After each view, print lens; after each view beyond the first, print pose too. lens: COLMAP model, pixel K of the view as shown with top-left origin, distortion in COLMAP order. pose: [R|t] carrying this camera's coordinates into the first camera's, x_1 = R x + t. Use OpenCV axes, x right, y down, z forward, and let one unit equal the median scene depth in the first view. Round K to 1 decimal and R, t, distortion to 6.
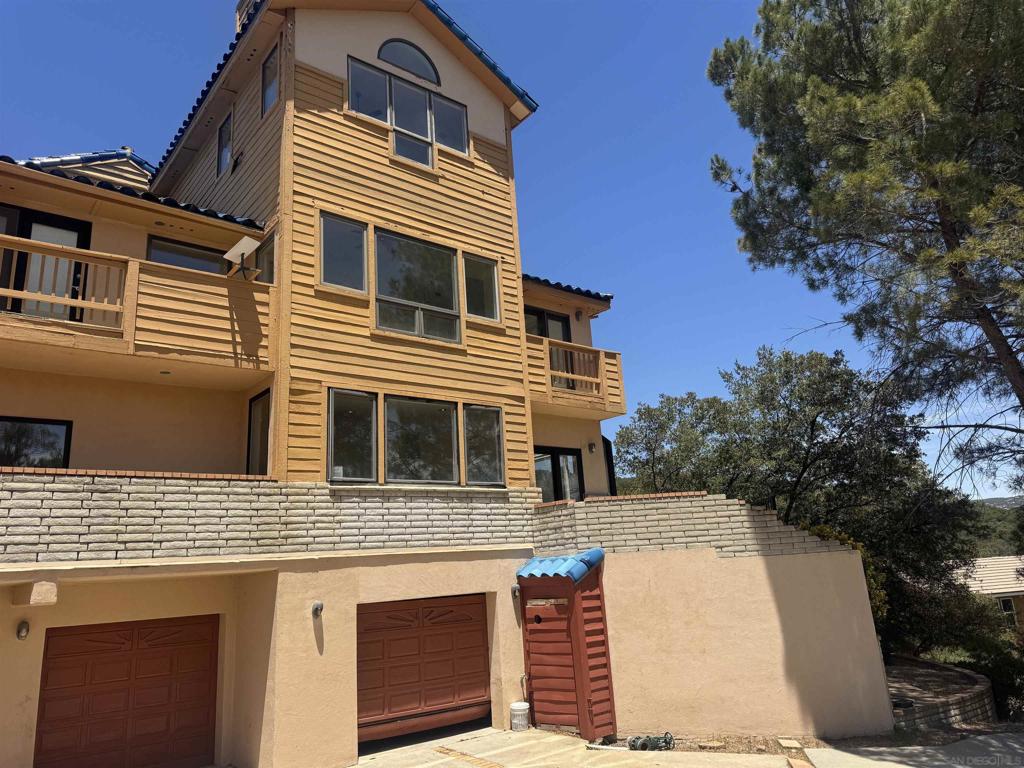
lens RADIAL K [[722.2, 0, 498.5], [0, 722.2, 385.4], [0, 0, 1]] dist [0.079007, -0.105046]
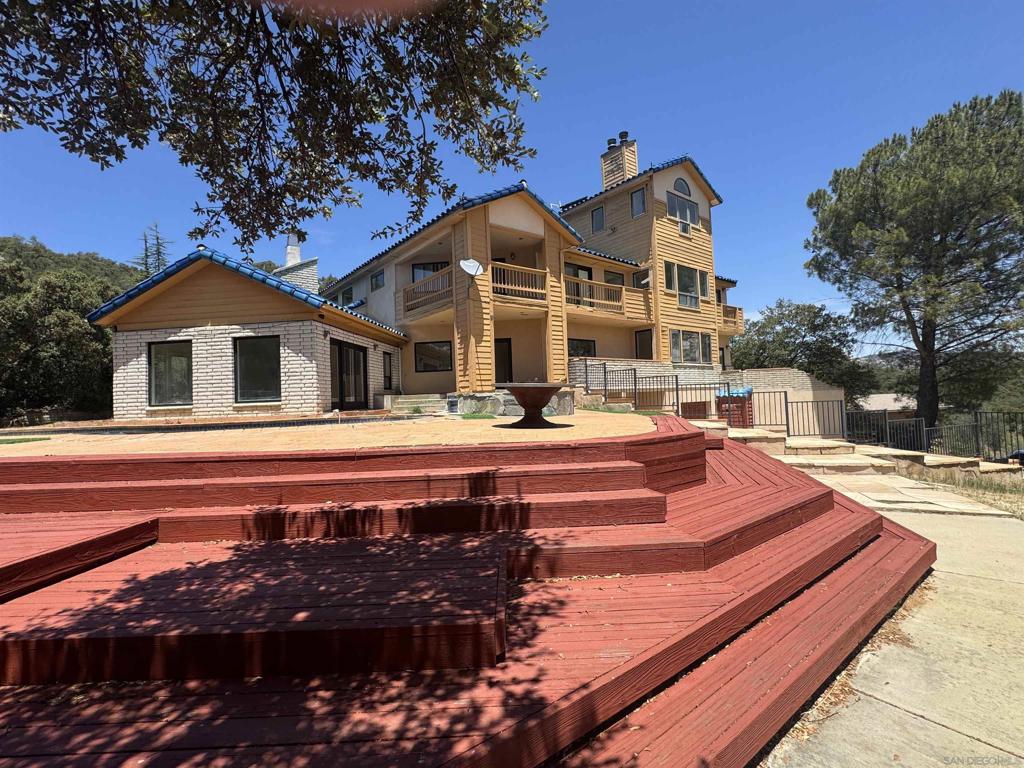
lens RADIAL K [[472.8, 0, 513.1], [0, 472.8, 385.4], [0, 0, 1]] dist [-0.002886, 0.000140]
pose [[0.999671, 0.024147, -0.008641, -0.794345], [-0.021682, 0.975682, 0.218115, -0.165003], [0.013698, -0.217856, 0.975885, -0.816024]]
